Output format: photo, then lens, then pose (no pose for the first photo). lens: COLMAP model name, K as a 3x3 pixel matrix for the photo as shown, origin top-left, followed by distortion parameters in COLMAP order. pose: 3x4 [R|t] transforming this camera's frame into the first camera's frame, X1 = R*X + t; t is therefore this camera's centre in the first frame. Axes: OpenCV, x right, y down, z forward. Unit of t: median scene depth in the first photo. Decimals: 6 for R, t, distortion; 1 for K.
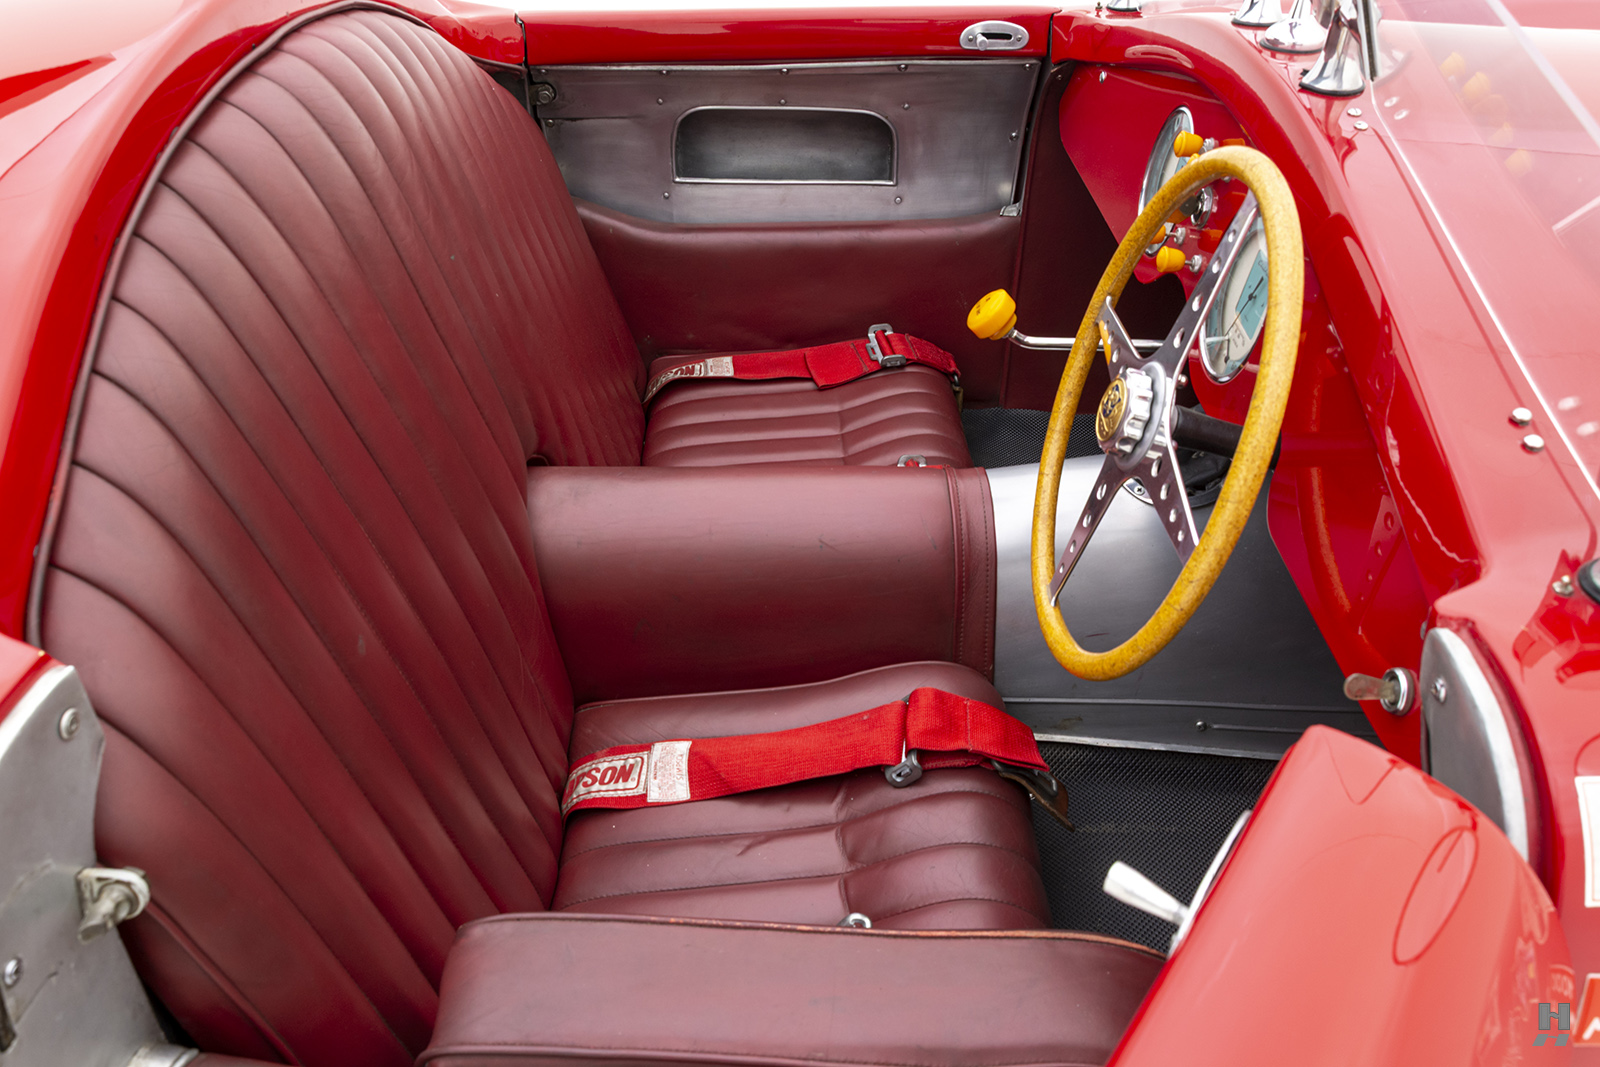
lens RADIAL K [[1284.5, 0, 800.0], [0, 1284.5, 568.3], [0, 0, 1]] dist [0.030710, 0.003096]
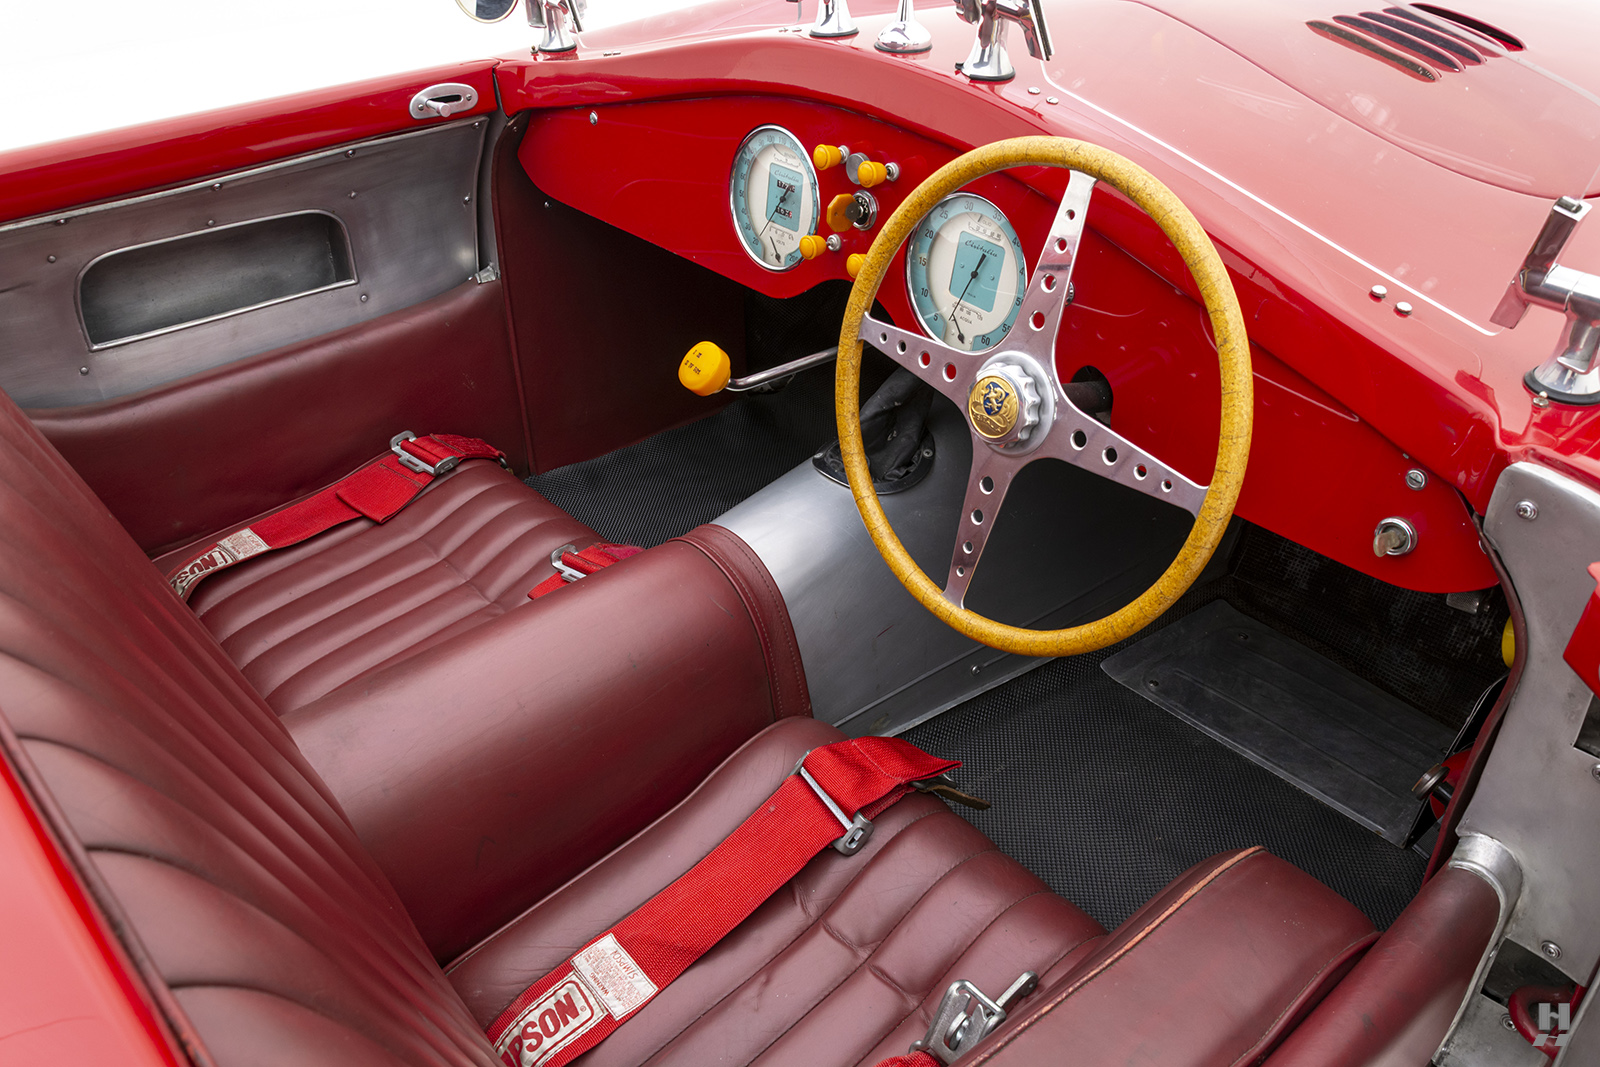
lens RADIAL K [[1284.5, 0, 800.0], [0, 1284.5, 568.3], [0, 0, 1]] dist [0.030710, 0.003096]
pose [[0.757286, -0.382119, 0.529625, -0.263091], [0.392610, 0.914429, 0.098376, -0.092915], [-0.521896, 0.133438, 0.842508, 0.128117]]
